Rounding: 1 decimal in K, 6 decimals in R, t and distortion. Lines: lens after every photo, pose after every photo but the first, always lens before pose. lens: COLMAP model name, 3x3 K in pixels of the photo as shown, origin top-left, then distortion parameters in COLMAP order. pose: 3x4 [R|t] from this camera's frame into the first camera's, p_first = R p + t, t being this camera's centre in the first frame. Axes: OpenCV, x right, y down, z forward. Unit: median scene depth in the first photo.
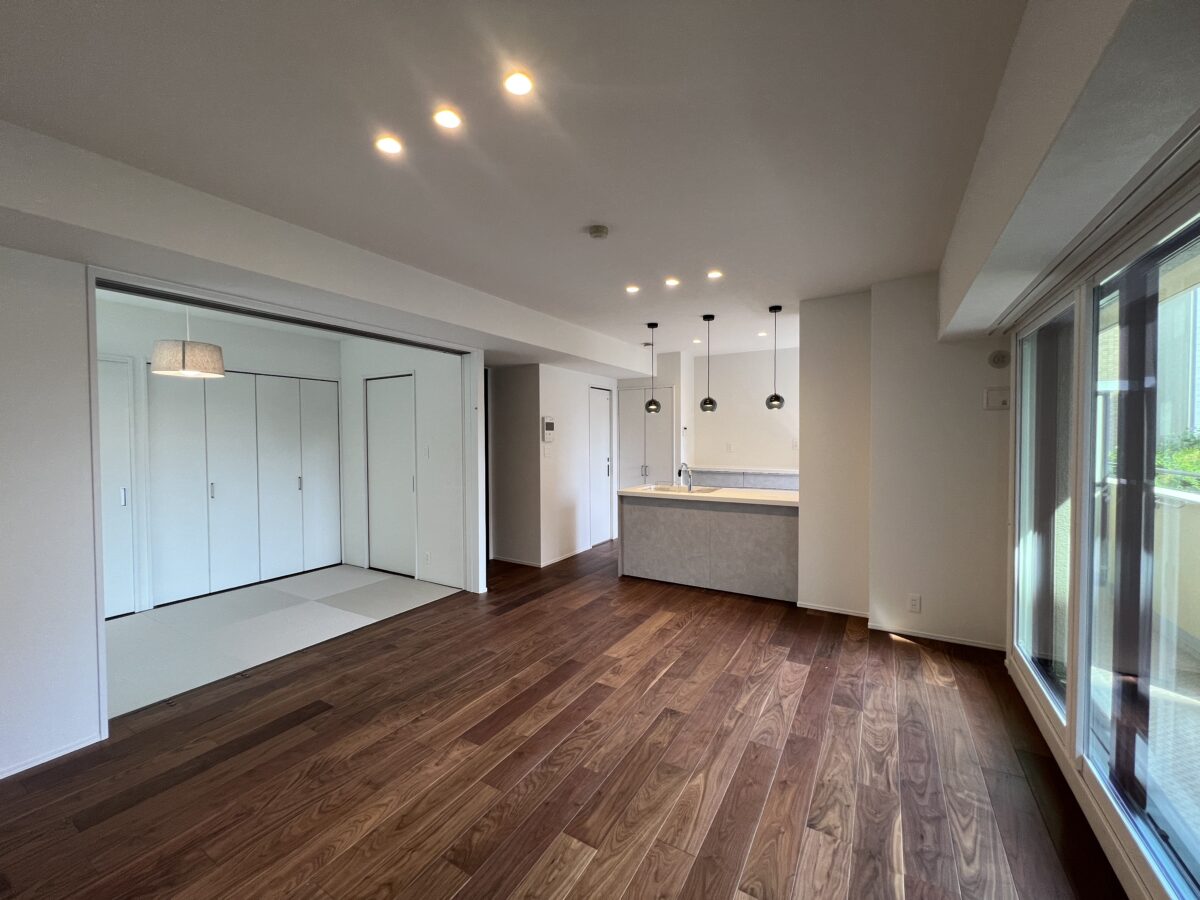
lens RADIAL K [[482.6, 0, 597.9], [0, 482.6, 448.9], [0, 0, 1]] dist [-0.000713, 0.003378]
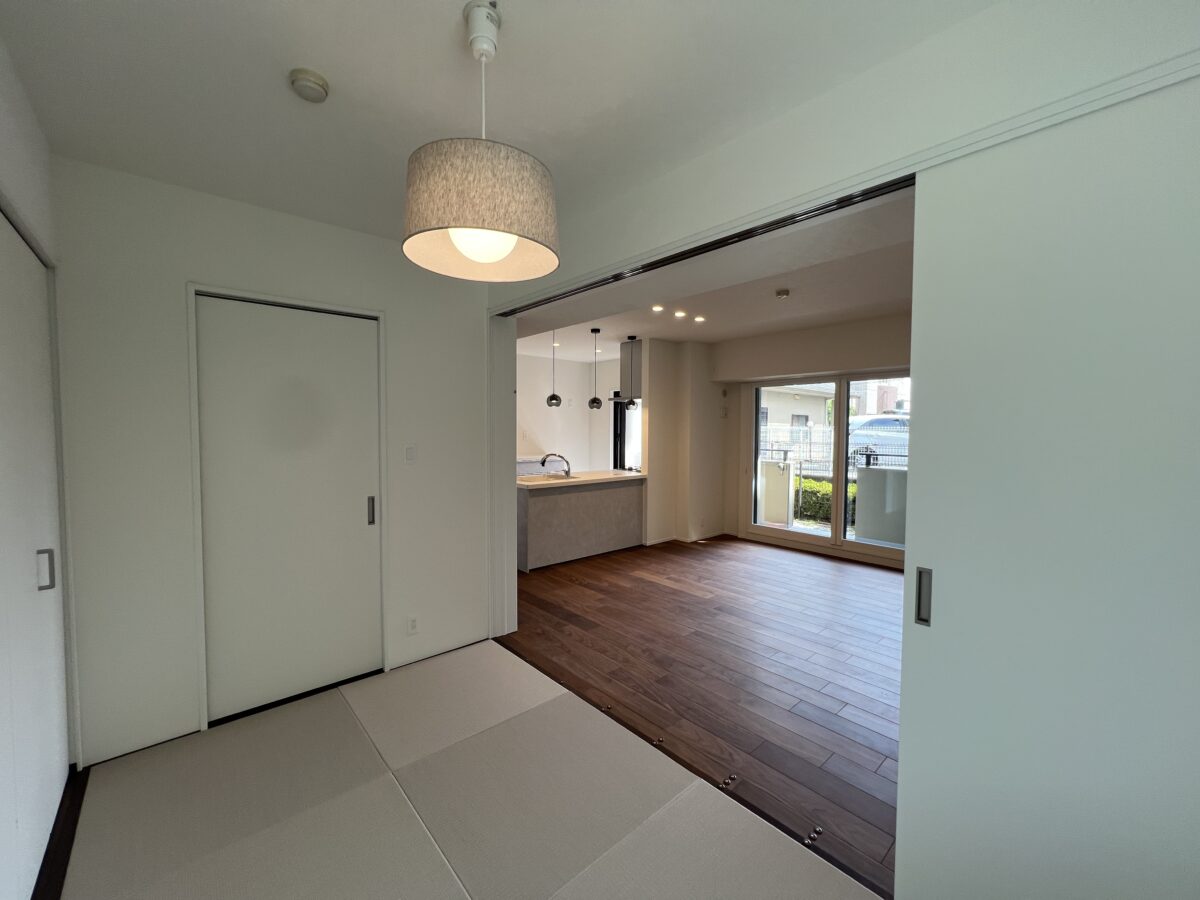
lens RADIAL K [[482.6, 0, 597.9], [0, 482.6, 448.9], [0, 0, 1]] dist [-0.000713, 0.003378]
pose [[0.308026, -0.035676, 0.950709, -0.986726], [0.016947, 0.999344, 0.032011, -0.016433], [-0.951227, 0.006251, 0.308429, 0.669476]]
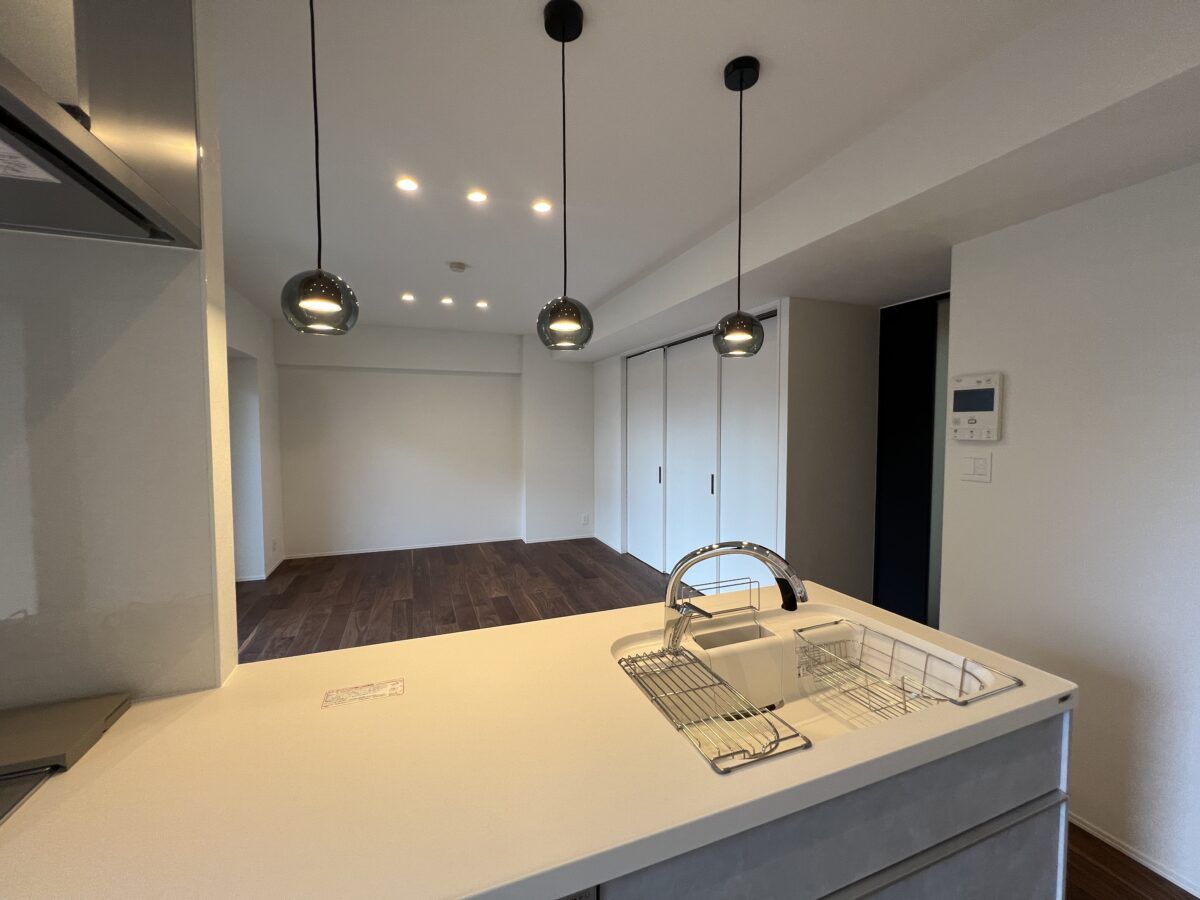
lens RADIAL K [[482.6, 0, 597.9], [0, 482.6, 448.9], [0, 0, 1]] dist [-0.000713, 0.003378]
pose [[-0.619805, 0.044017, -0.783521, 0.487094], [-0.014498, 0.997613, 0.067513, -0.038690], [0.784622, 0.053205, -0.617687, 1.296472]]
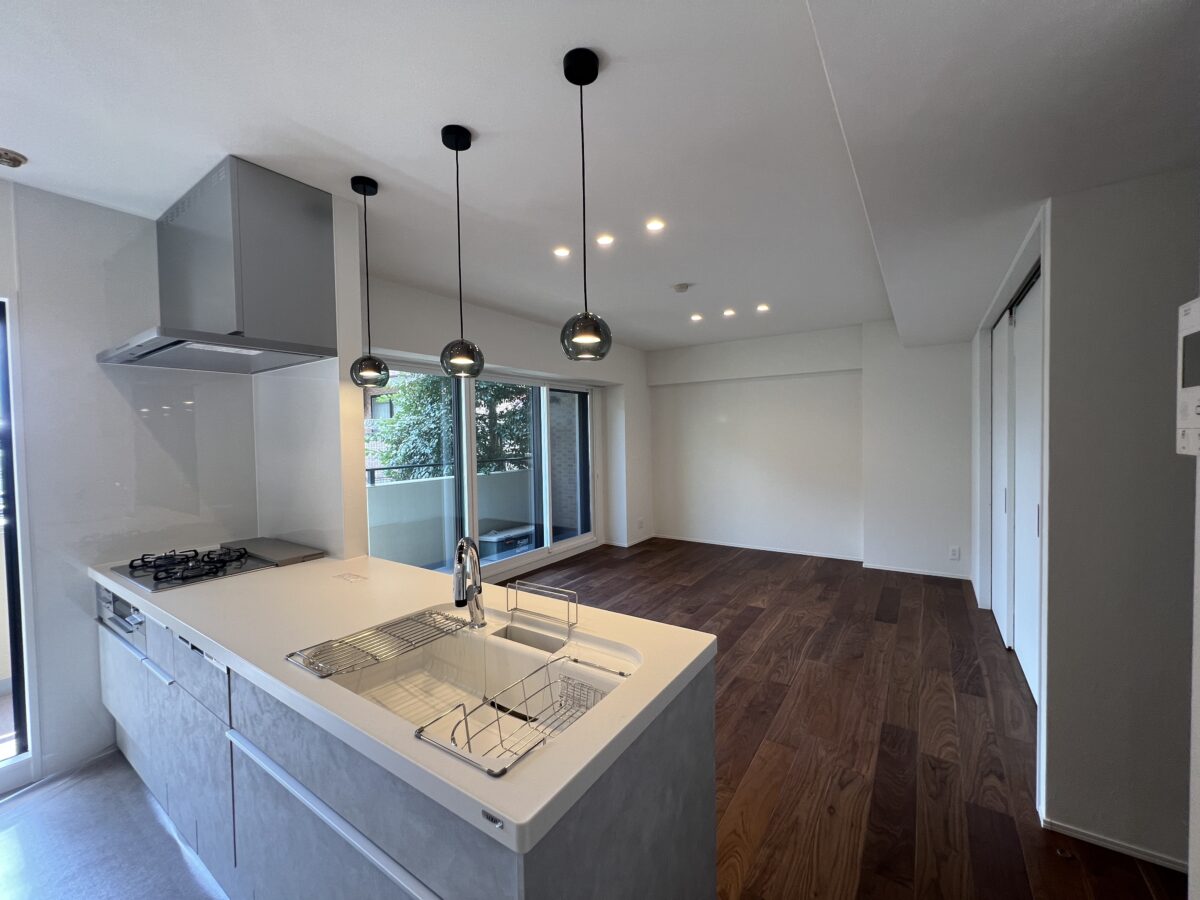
lens RADIAL K [[482.6, 0, 597.9], [0, 482.6, 448.9], [0, 0, 1]] dist [-0.000713, 0.003378]
pose [[-0.997831, 0.021842, 0.062099, 0.103545], [0.025197, 0.998235, 0.053775, -0.040938], [-0.060814, 0.055223, -0.996620, 1.502044]]
